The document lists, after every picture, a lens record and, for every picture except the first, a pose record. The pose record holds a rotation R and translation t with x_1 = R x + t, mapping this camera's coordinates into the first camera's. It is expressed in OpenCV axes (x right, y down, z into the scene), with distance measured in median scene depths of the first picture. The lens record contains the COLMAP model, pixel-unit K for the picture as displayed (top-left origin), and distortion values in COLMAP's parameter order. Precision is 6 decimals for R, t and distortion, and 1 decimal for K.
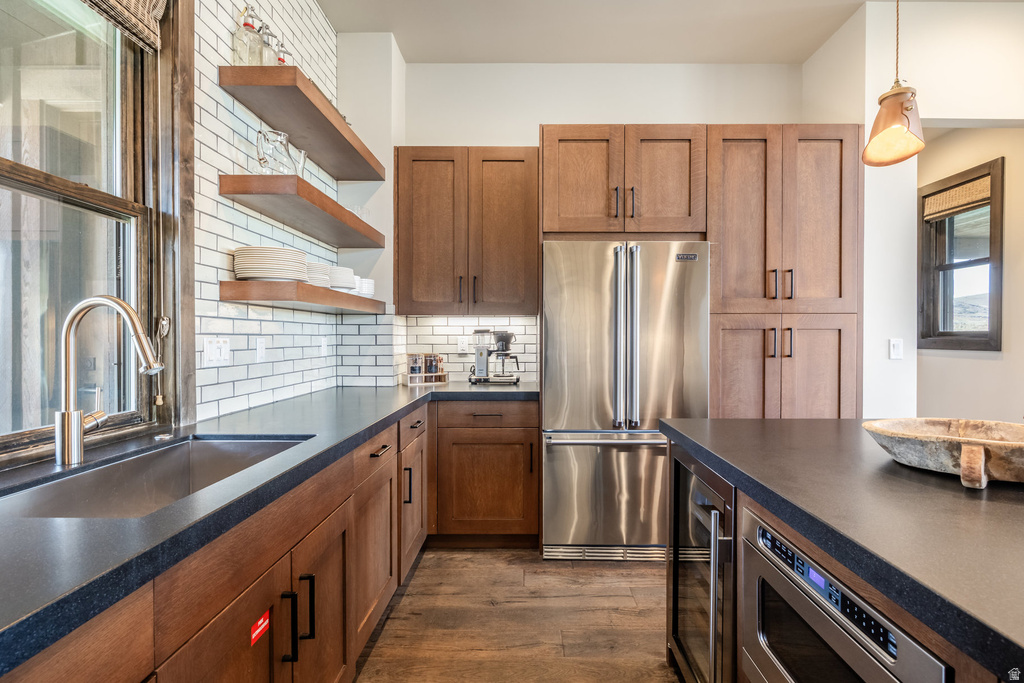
lens RADIAL K [[519.7, 0, 515.0], [0, 519.7, 343.7], [0, 0, 1]] dist [-0.004127, 0.000505]
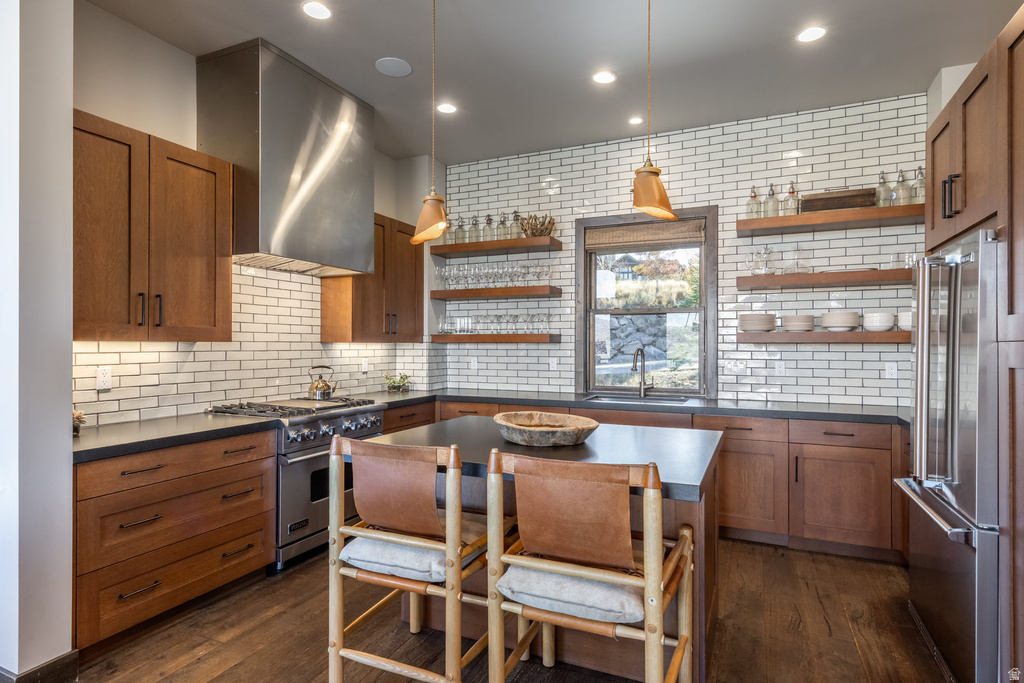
lens RADIAL K [[546.7, 0, 511.6], [0, 546.7, 343.8], [0, 0, 1]] dist [0.009063, 0.000434]
pose [[-0.405797, -0.001447, -0.913962, 1.451791], [-0.017060, 0.999837, 0.005992, -0.063144], [0.913804, 0.018024, -0.405756, 0.879412]]
